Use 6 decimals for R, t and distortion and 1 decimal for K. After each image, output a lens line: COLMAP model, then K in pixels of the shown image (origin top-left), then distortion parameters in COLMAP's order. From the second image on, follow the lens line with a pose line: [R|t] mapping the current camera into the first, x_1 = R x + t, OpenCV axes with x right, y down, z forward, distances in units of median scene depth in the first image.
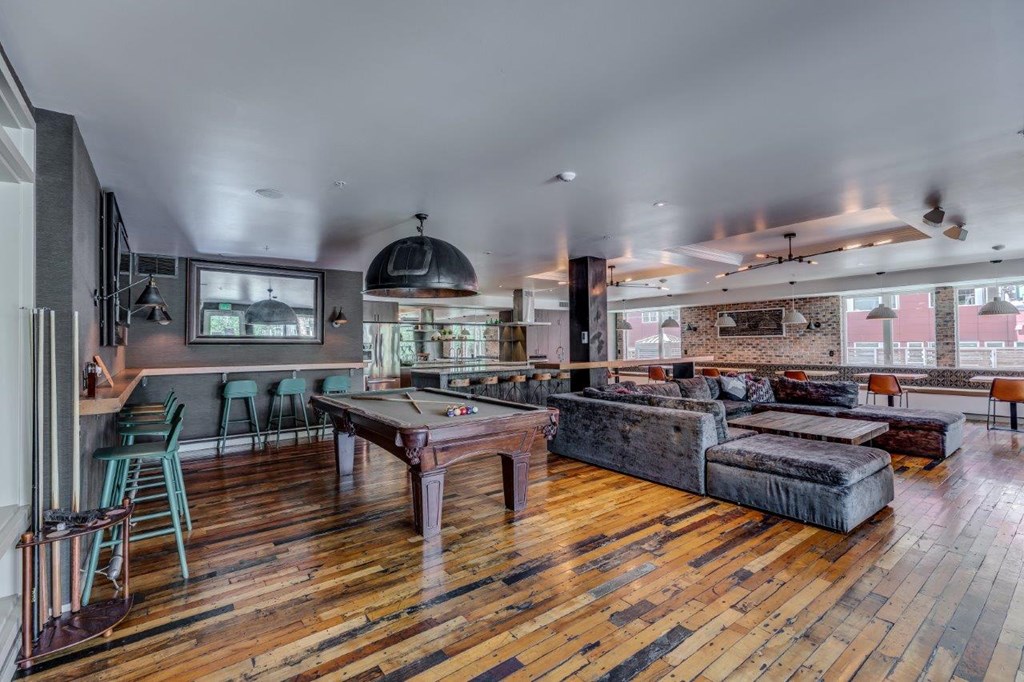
lens RADIAL K [[455.1, 0, 514.1], [0, 455.1, 339.9], [0, 0, 1]] dist [-0.004494, -0.000562]
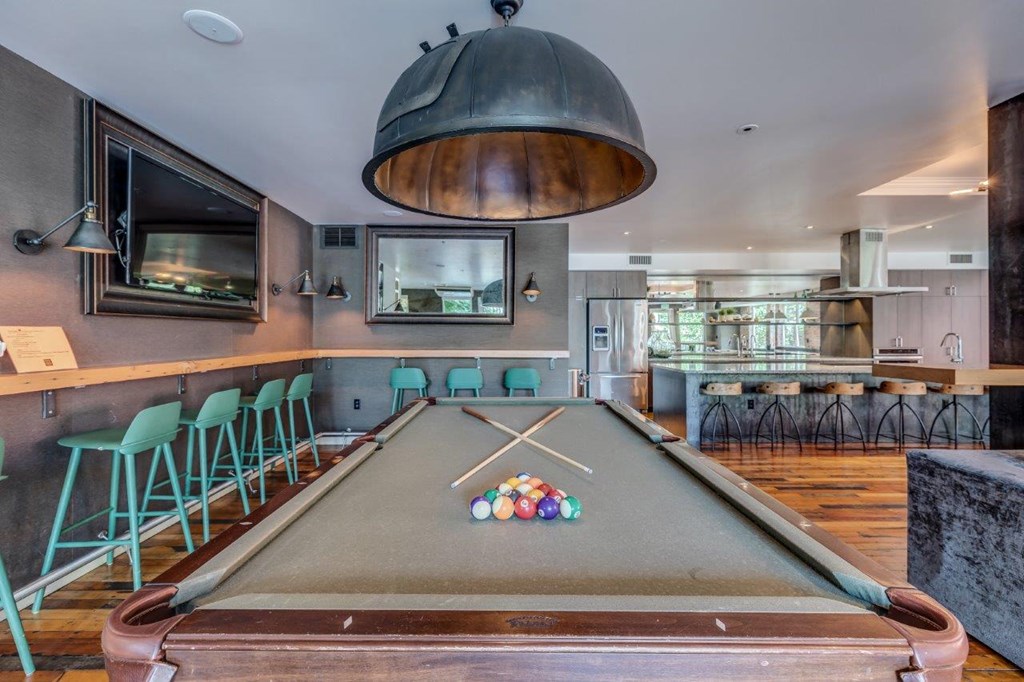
lens RADIAL K [[455.1, 0, 504.8], [0, 455.1, 335.0], [0, 0, 1]] dist [-0.004494, -0.000562]
pose [[0.781535, 0.008069, -0.623809, 0.026702], [-0.000824, 0.999929, 0.011902, 0.013207], [0.623861, -0.008788, 0.781486, 0.297100]]
